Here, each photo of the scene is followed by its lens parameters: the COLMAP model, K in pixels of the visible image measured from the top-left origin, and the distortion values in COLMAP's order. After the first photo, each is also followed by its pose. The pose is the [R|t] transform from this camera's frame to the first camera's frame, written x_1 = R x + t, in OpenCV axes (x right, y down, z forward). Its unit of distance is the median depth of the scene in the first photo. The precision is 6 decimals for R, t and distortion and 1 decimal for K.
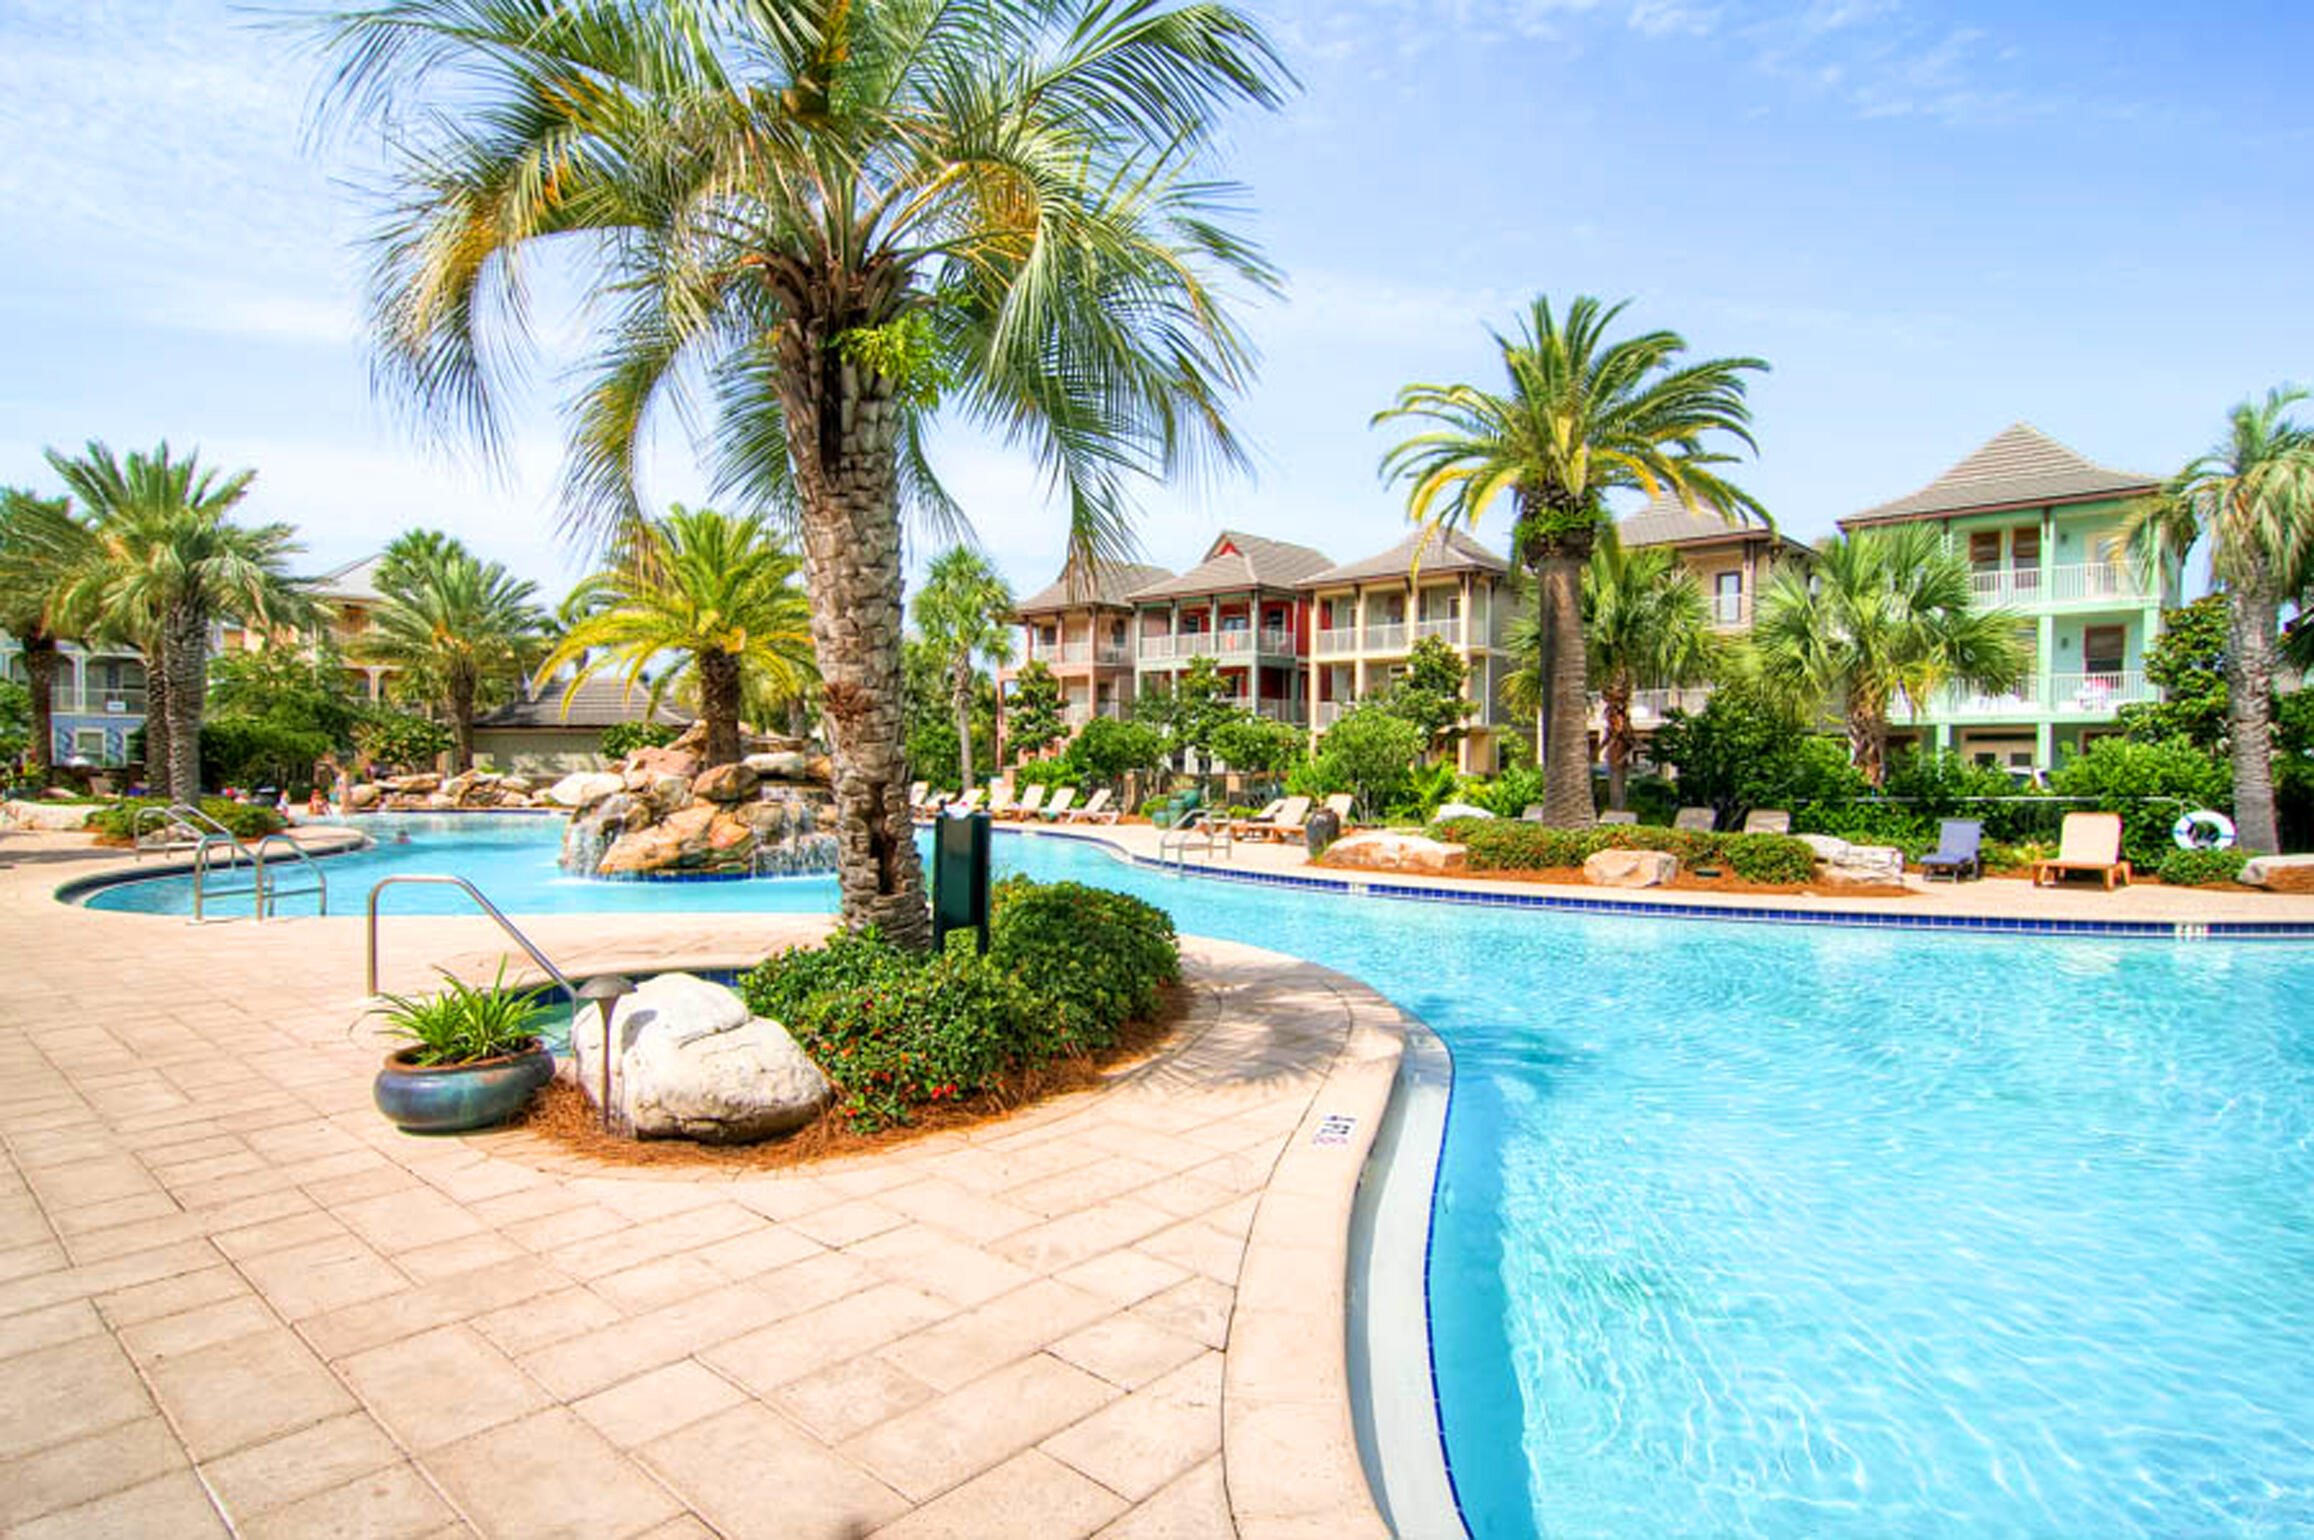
lens RADIAL K [[1226.0, 0, 1157.0], [0, 1226.0, 770.0], [0, 0, 1]] dist [0.016019, -0.000868]
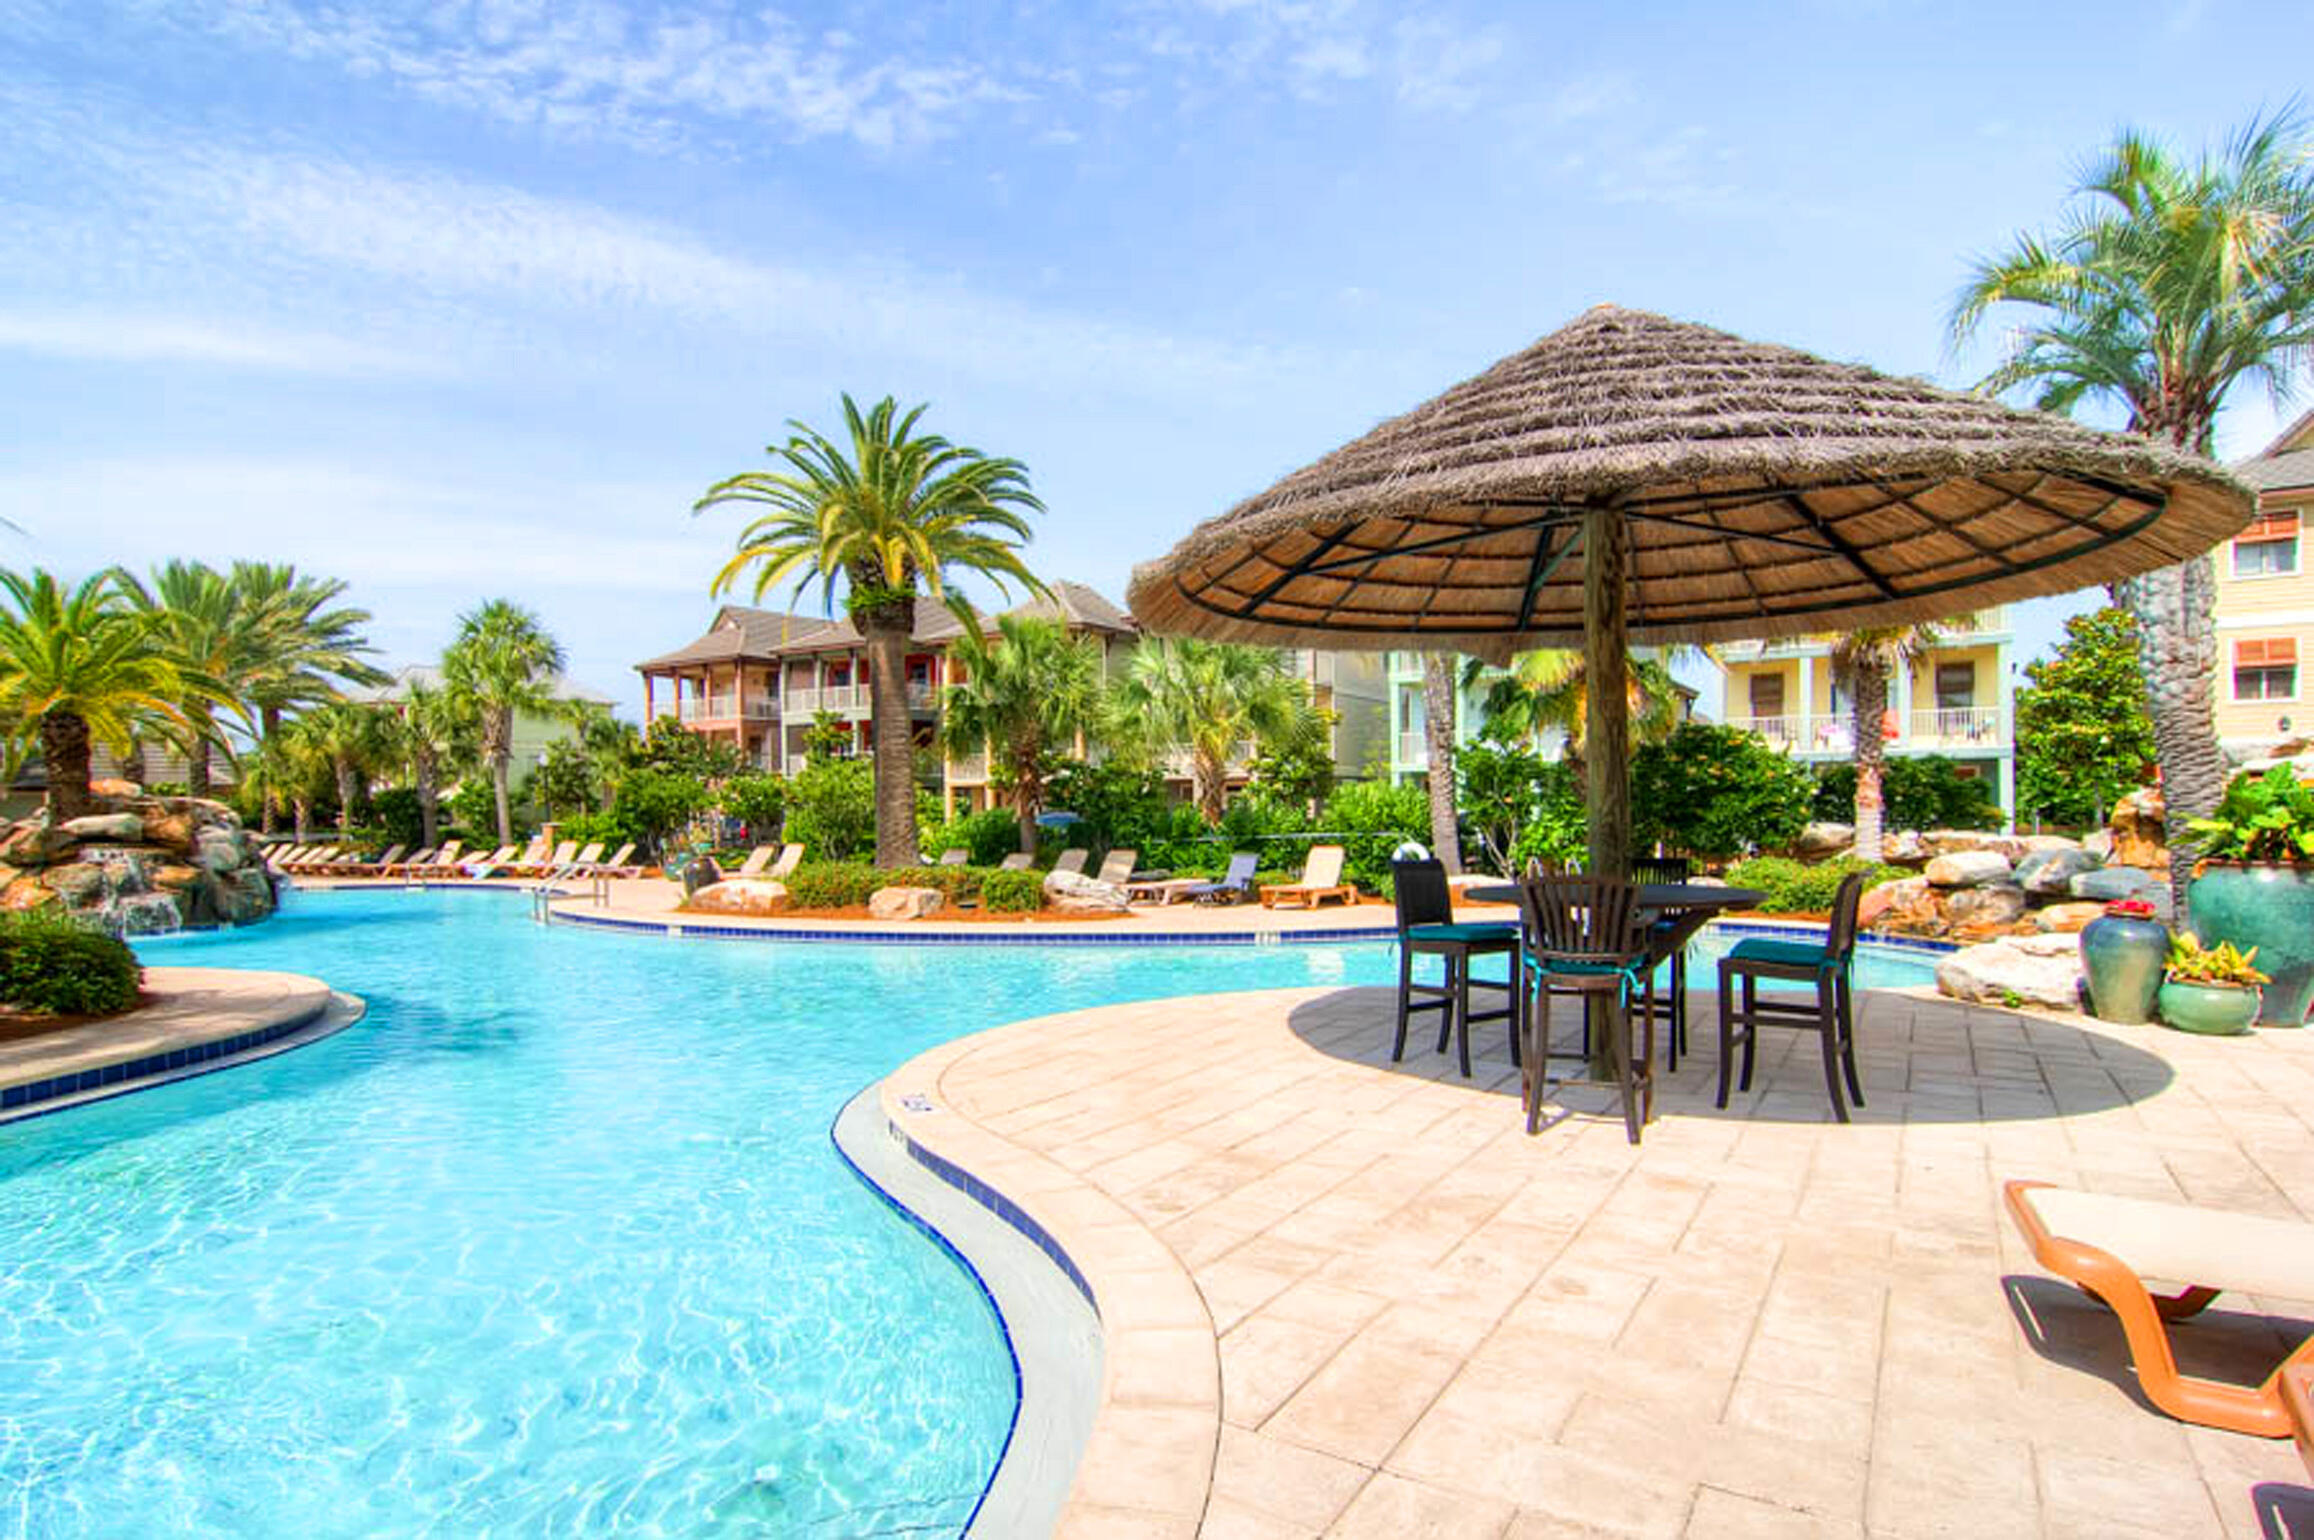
lens RADIAL K [[1239.6, 0, 1150.0], [0, 1239.6, 823.9], [0, 0, 1]] dist [0.015272, -0.000597]
pose [[0.984663, -0.018865, 0.173442, 0.364142], [0.018424, 0.999822, 0.004154, 0.004822], [-0.173490, -0.000894, 0.984835, -0.152955]]
